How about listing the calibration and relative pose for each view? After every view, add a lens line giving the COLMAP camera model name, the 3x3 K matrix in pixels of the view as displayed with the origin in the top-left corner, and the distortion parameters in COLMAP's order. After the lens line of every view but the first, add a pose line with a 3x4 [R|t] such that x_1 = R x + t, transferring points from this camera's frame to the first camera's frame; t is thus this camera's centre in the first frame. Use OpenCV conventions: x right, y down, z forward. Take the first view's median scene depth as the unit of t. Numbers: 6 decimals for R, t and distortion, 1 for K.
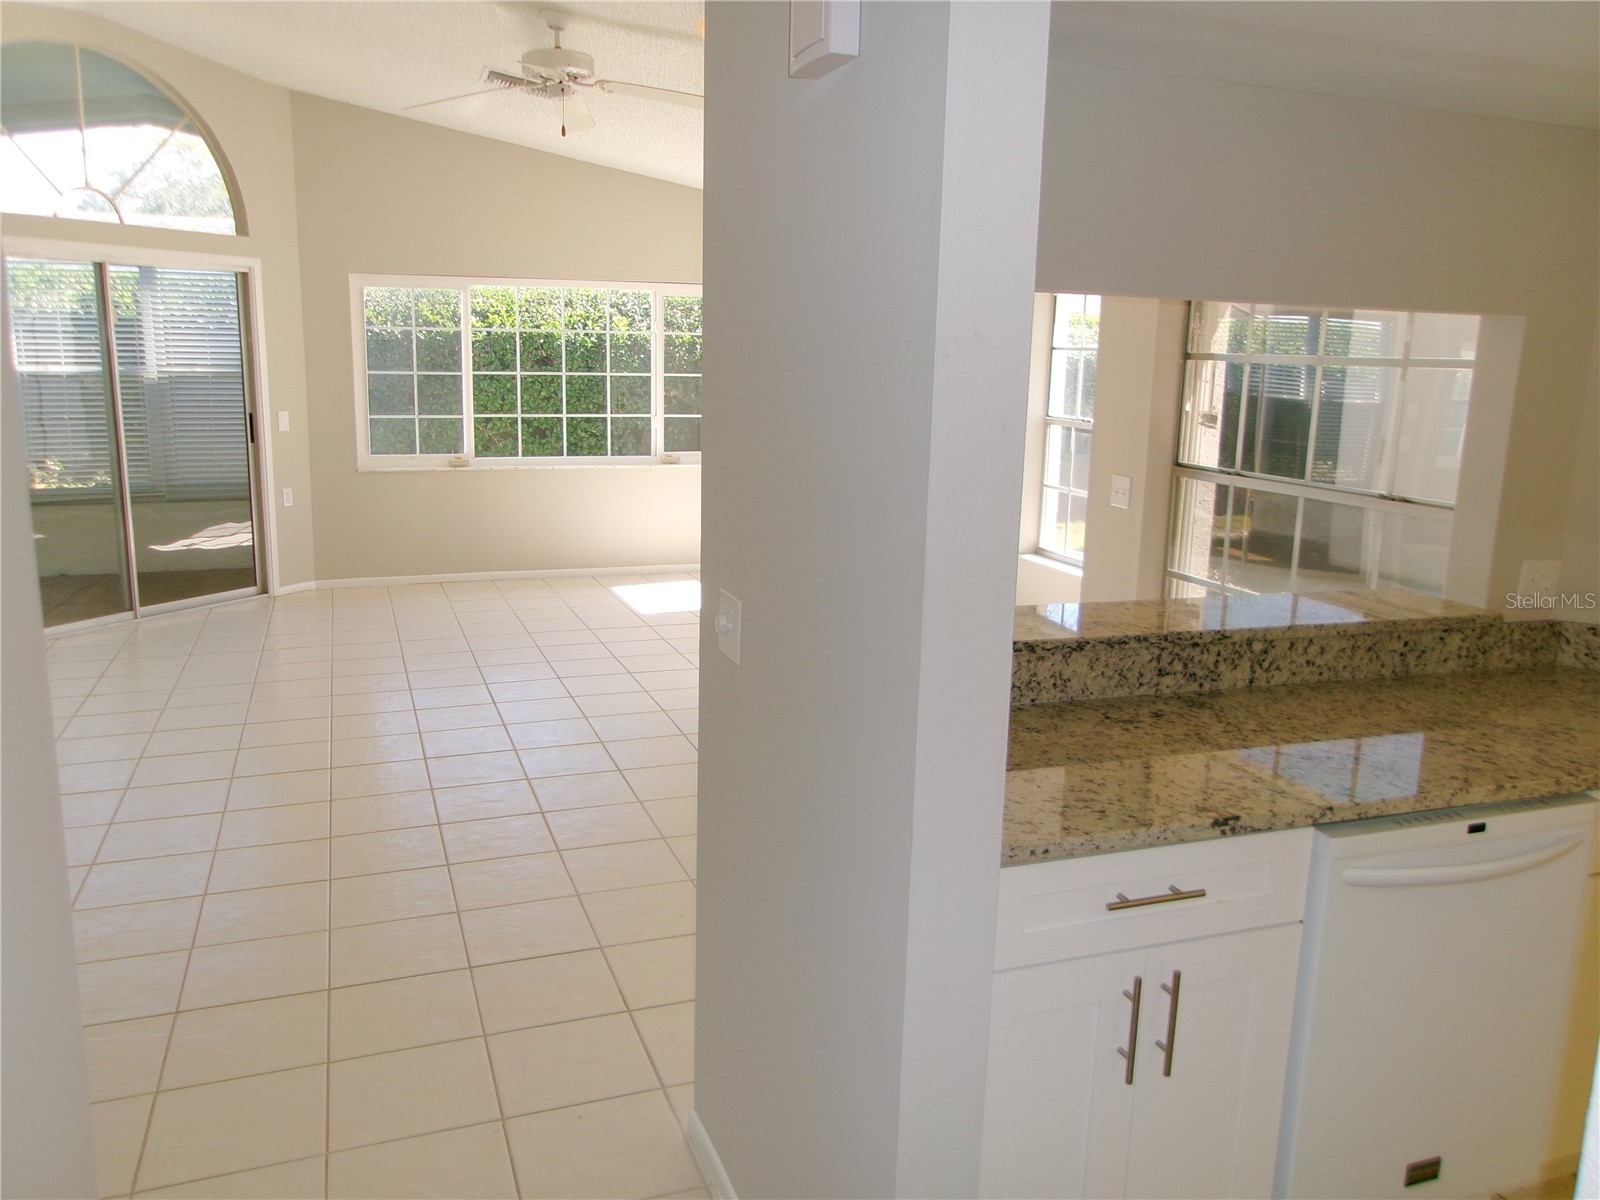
lens RADIAL K [[1260.3, 0, 819.4], [0, 1260.3, 594.0], [0, 0, 1]] dist [0.005627, 0.038785]
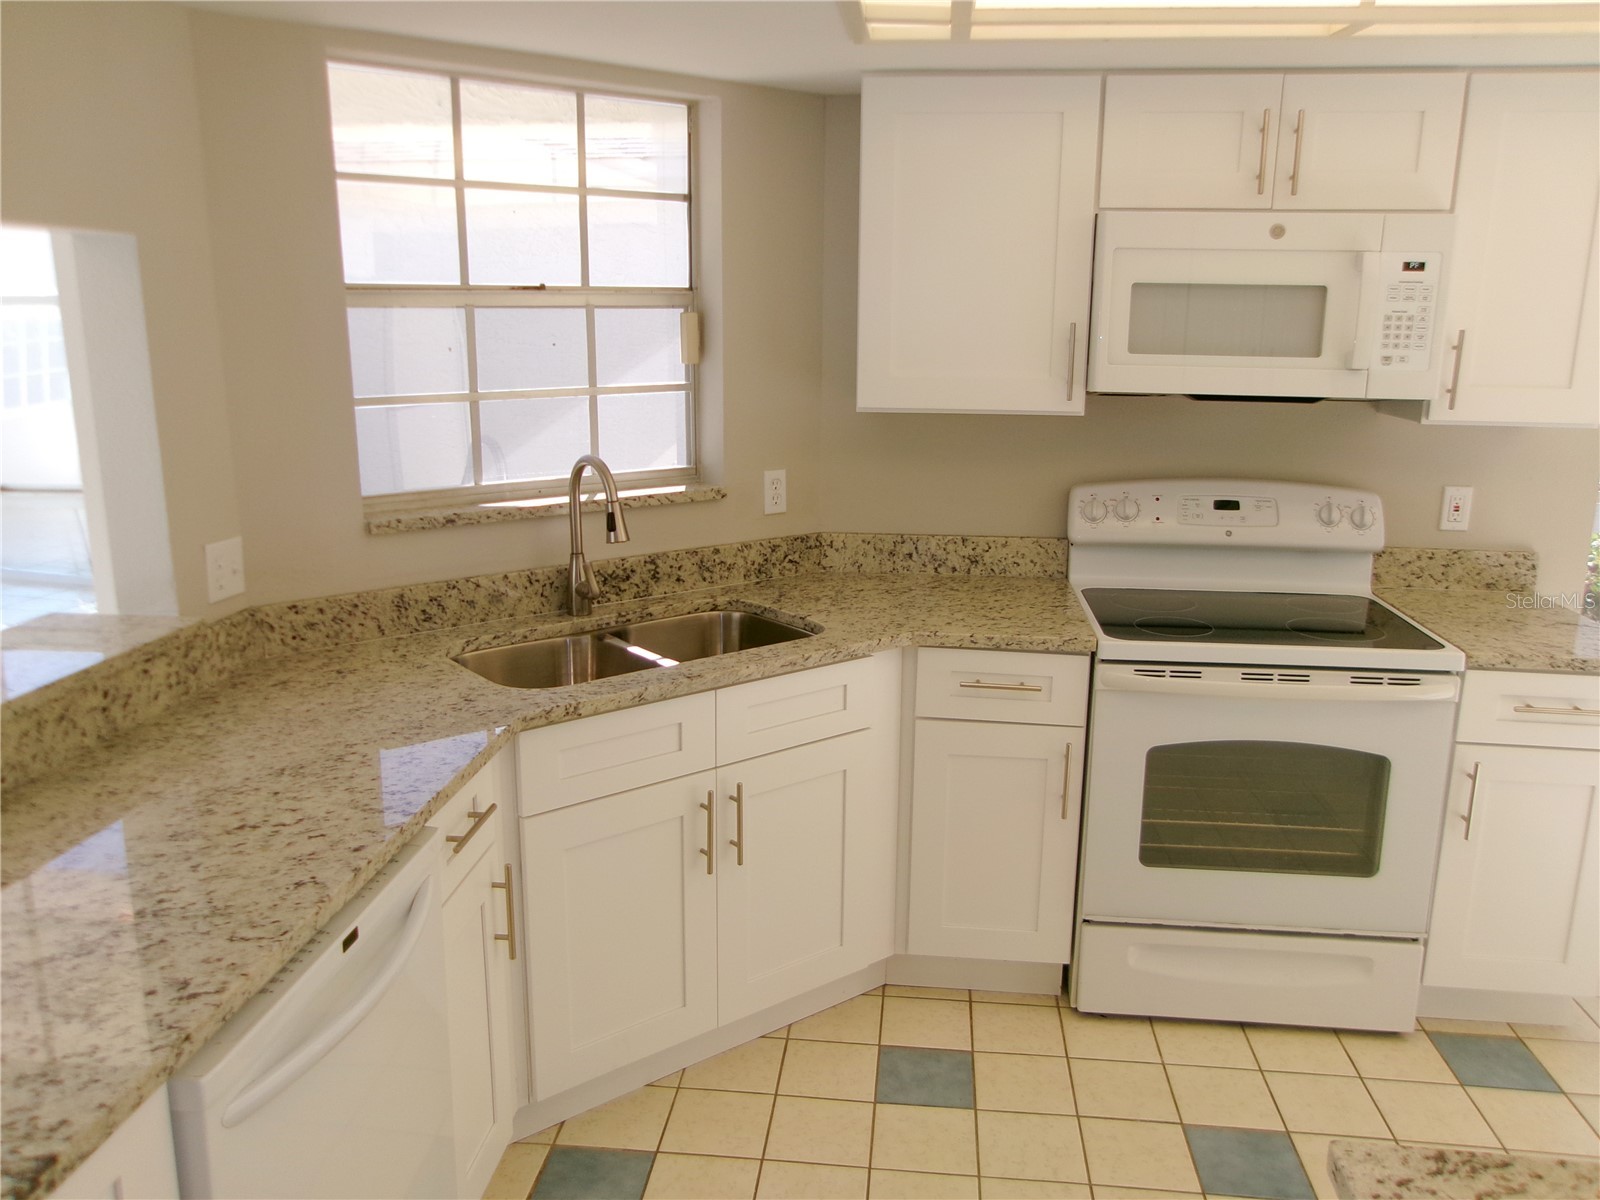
lens RADIAL K [[1260.3, 0, 819.4], [0, 1260.3, 594.0], [0, 0, 1]] dist [0.005627, 0.038785]
pose [[0.450371, -0.235688, 0.861172, 0.038640], [0.176359, 0.969009, 0.172970, -0.068443], [-0.875250, 0.073975, 0.477980, 0.292820]]
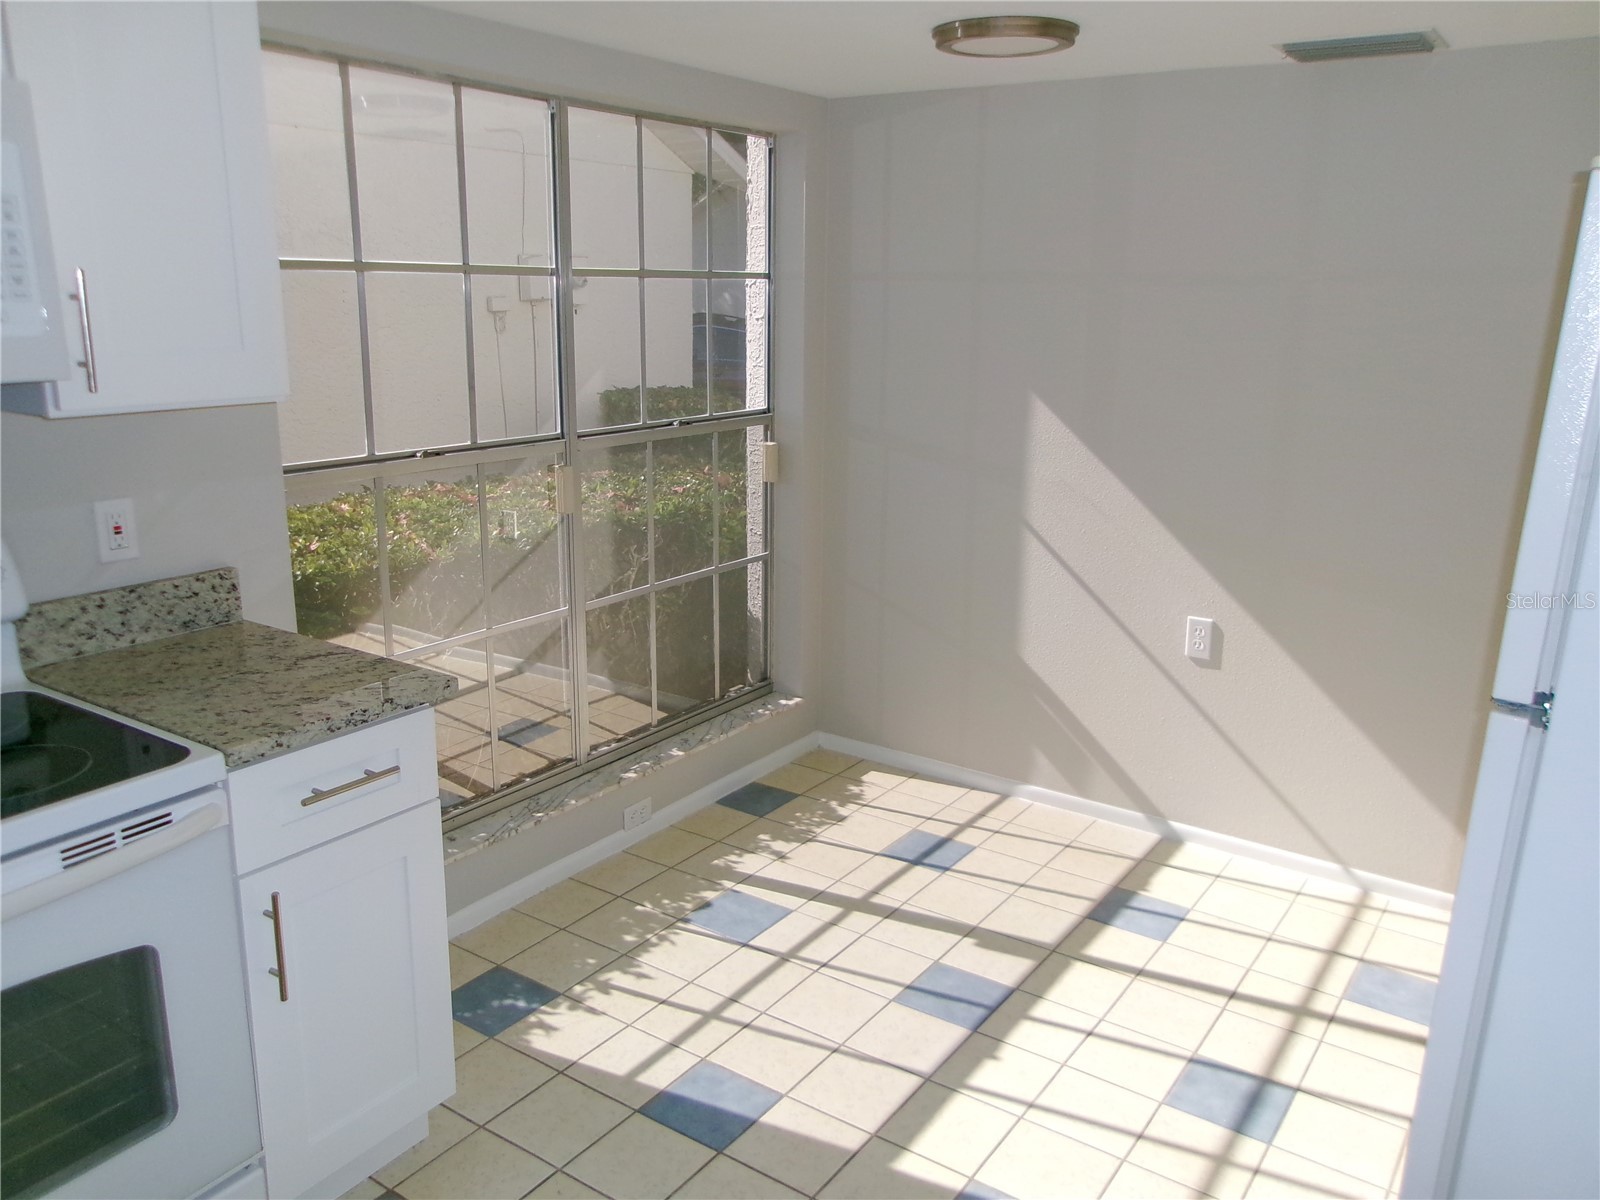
lens RADIAL K [[1231.3, 0, 800.7], [0, 1231.3, 575.3], [0, 0, 1]] dist [0.003047, 0.006260]
pose [[-0.550119, -0.234681, 0.801432, 0.426504], [0.133228, 0.922744, 0.361655, -0.042543], [-0.824390, 0.305727, -0.476352, 0.353233]]
